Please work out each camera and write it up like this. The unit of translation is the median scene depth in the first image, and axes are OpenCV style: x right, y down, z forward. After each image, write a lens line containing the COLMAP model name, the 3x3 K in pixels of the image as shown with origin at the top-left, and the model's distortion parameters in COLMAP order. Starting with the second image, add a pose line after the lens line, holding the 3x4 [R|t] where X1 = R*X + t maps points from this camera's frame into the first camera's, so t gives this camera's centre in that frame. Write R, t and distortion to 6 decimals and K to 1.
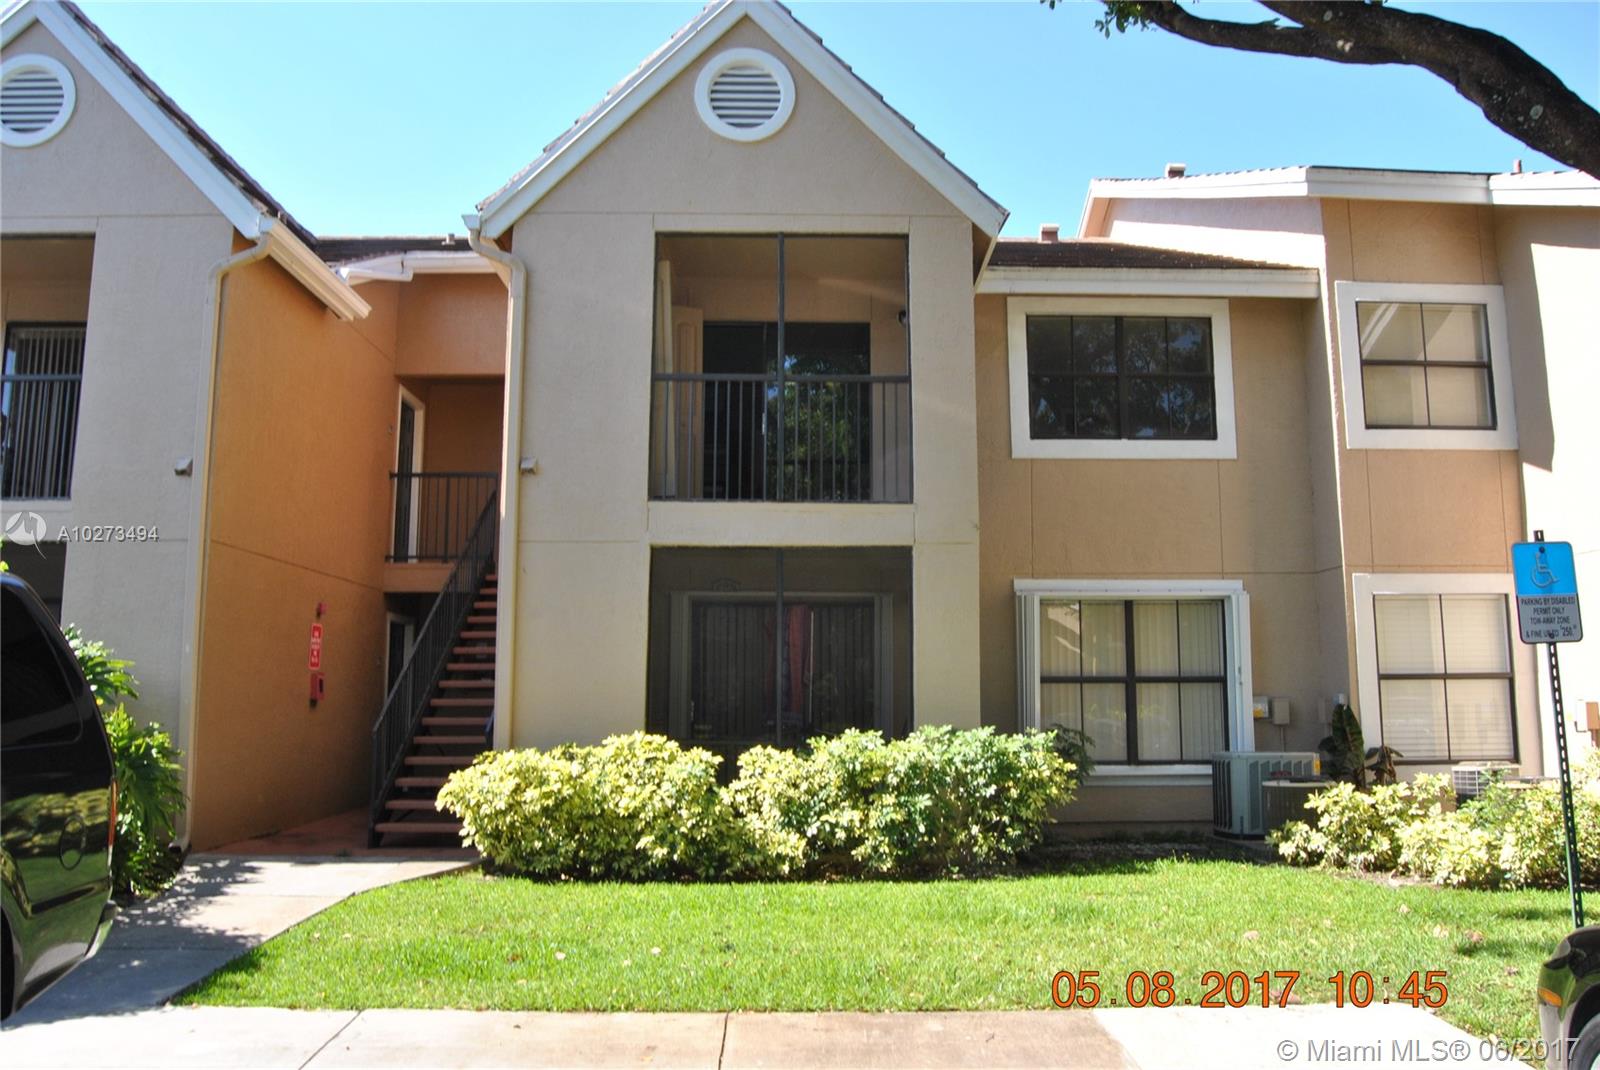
lens RADIAL K [[1305.7, 0, 809.0], [0, 1305.7, 523.3], [0, 0, 1]] dist [-0.082717, 0.007836]
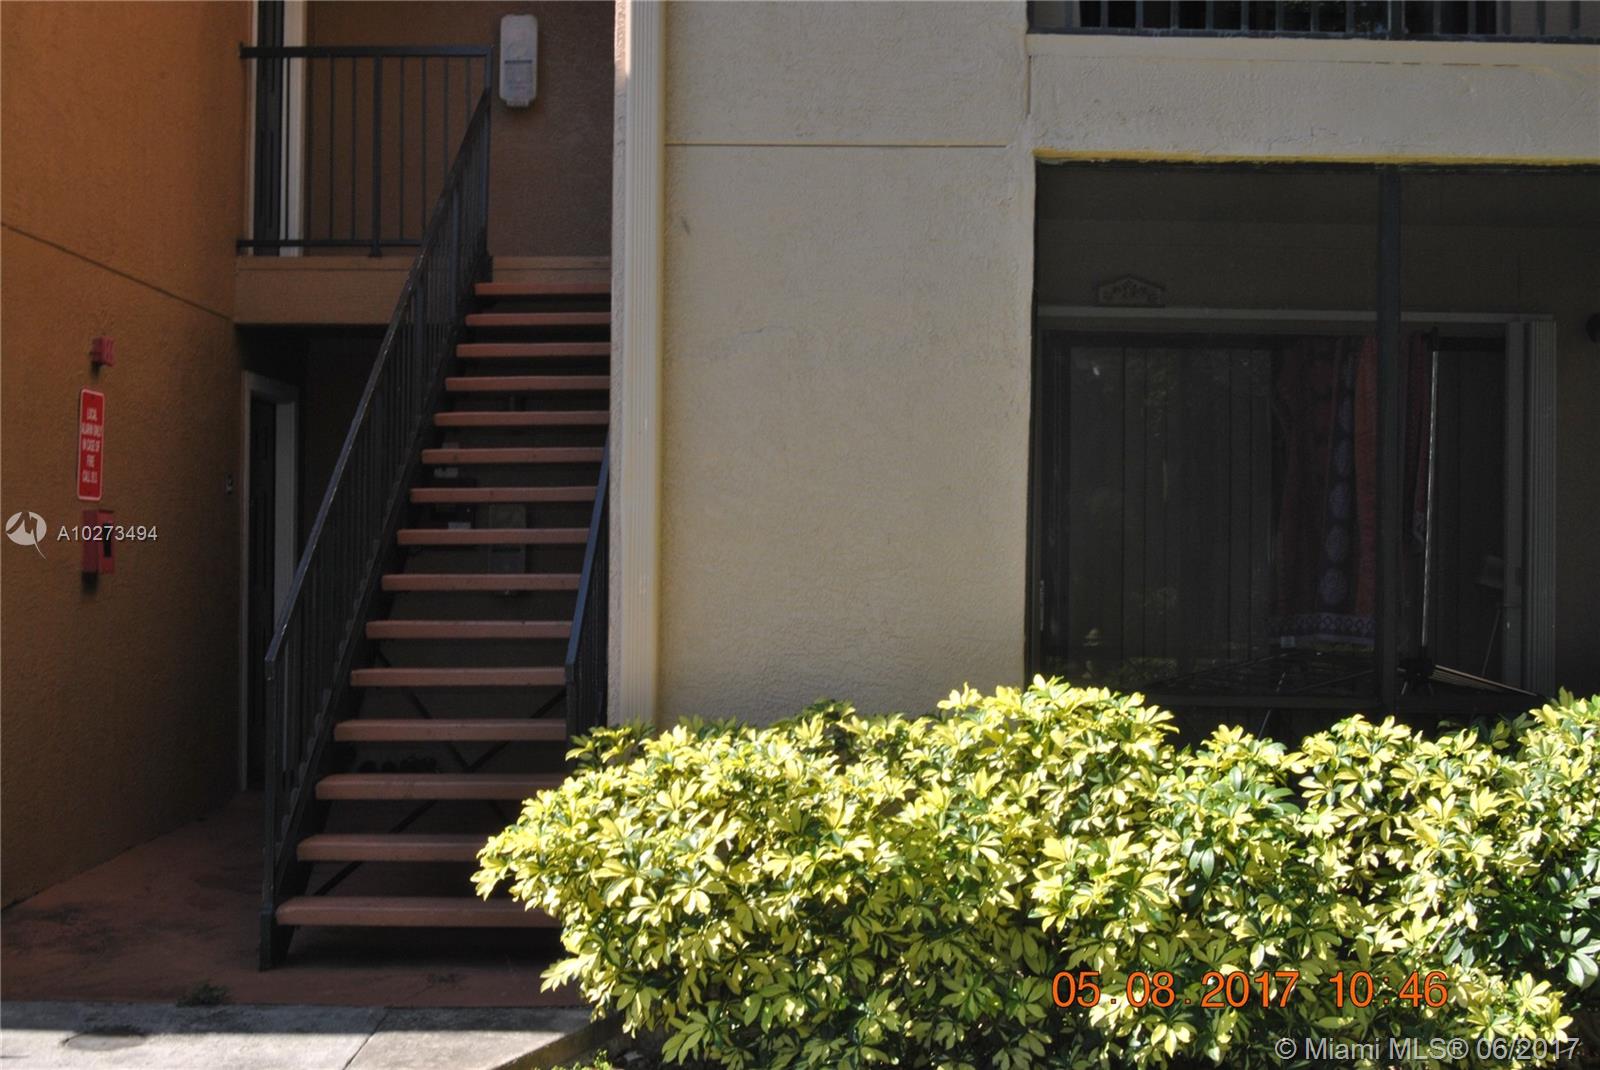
lens RADIAL K [[2169.5, 0, 799.3], [0, 2169.5, 534.4], [0, 0, 1]] dist [-0.064002, 0.000000]
pose [[0.999692, 0.007409, -0.023679, -0.187391], [-0.004434, 0.992360, 0.123294, 0.050713], [0.024411, -0.123151, 0.992088, 0.429297]]
